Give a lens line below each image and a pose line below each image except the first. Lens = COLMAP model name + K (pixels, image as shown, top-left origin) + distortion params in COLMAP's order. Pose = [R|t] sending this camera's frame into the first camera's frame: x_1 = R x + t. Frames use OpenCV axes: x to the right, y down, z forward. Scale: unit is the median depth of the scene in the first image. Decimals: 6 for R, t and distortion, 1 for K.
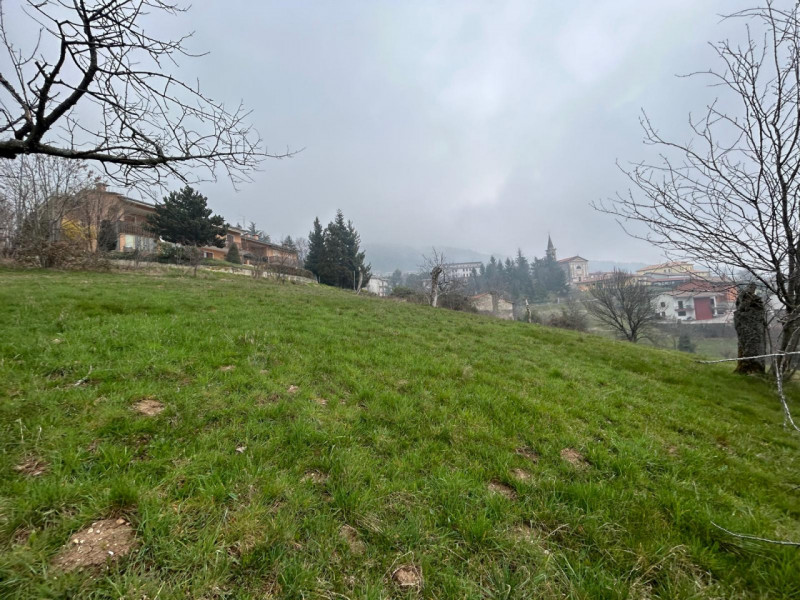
lens RADIAL K [[322.8, 0, 402.0], [0, 322.8, 300.5], [0, 0, 1]] dist [-0.002783, 0.000915]
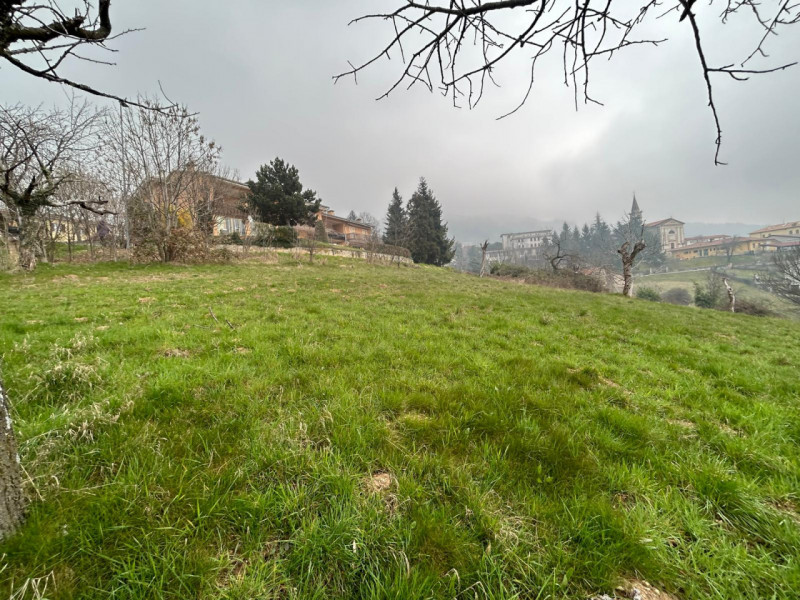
lens RADIAL K [[322.8, 0, 398.8], [0, 322.8, 297.4], [0, 0, 1]] dist [-0.002783, 0.000915]
pose [[0.988146, -0.008557, -0.153279, -0.125210], [0.020020, 0.997102, 0.073397, -0.018146], [0.152207, -0.075596, 0.985453, 0.088501]]
